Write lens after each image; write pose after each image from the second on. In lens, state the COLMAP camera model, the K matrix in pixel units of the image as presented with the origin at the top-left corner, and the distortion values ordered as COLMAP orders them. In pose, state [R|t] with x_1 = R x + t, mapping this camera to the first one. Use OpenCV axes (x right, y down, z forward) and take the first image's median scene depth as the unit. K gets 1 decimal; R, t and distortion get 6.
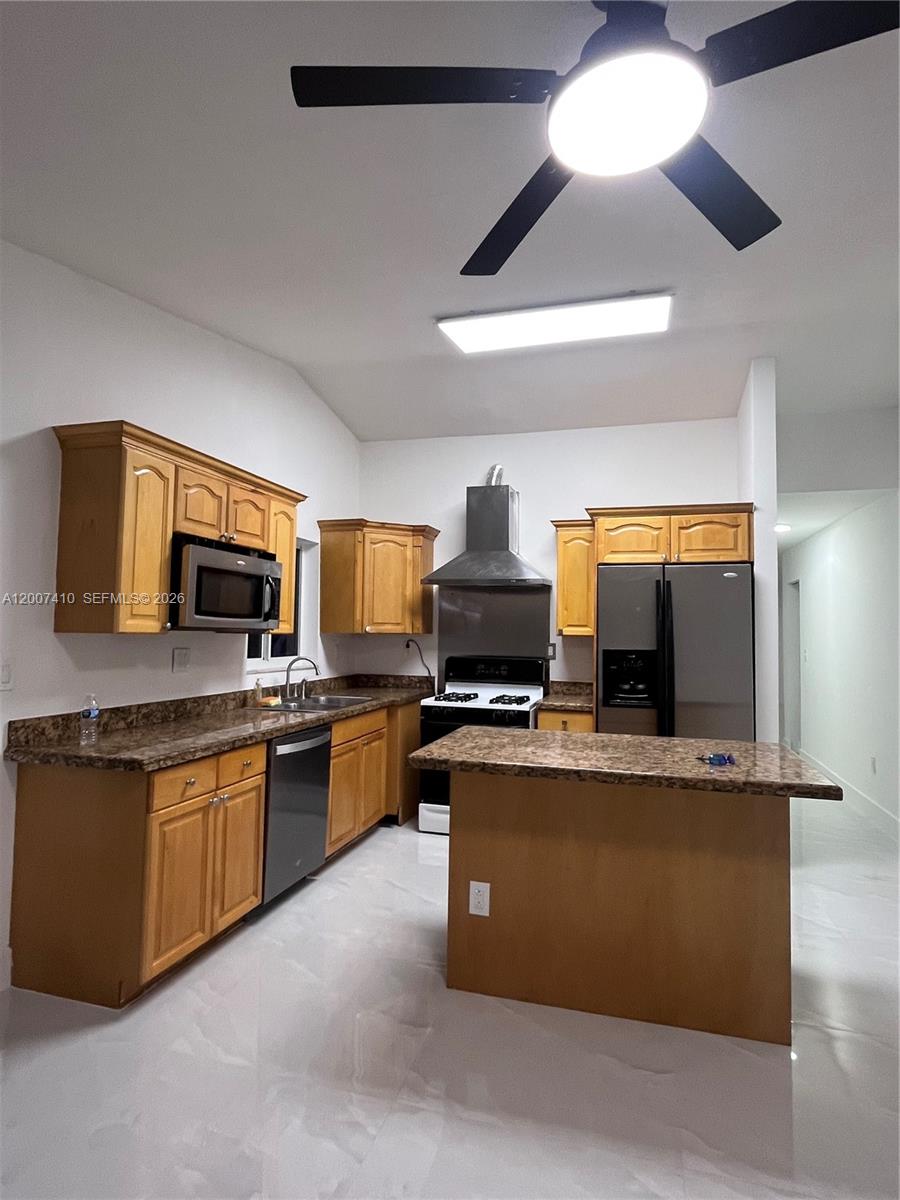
lens RADIAL K [[680.9, 0, 450.0], [0, 680.9, 600.0], [0, 0, 1]] dist [-0.000657, -0.000093]
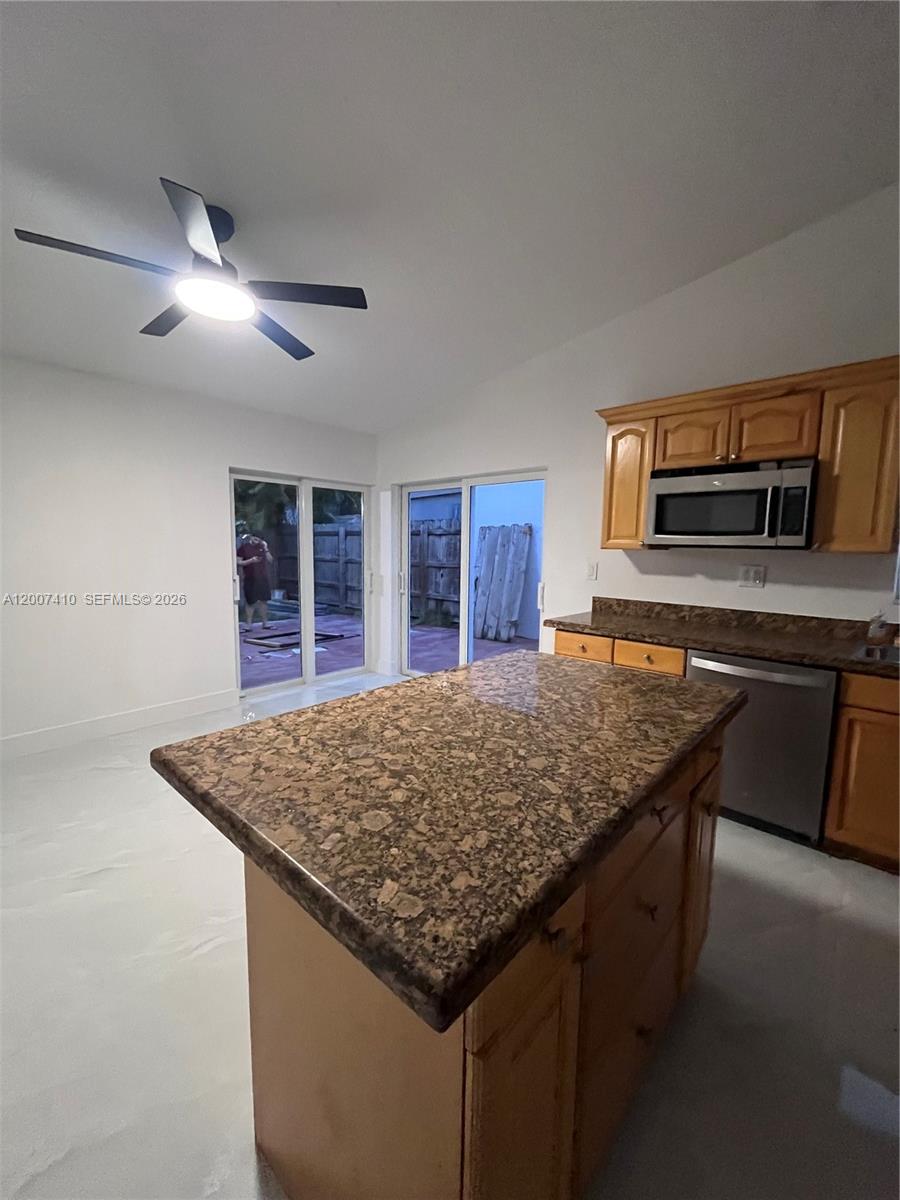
lens RADIAL K [[482.6, 0, 450.0], [0, 482.6, 600.0], [0, 0, 1]] dist [-0.000261, -0.000015]
pose [[-0.434826, 0.081149, -0.896851, 0.583606], [0.018901, 0.996535, 0.081005, 0.061111], [0.900316, 0.018272, -0.434853, 1.007356]]
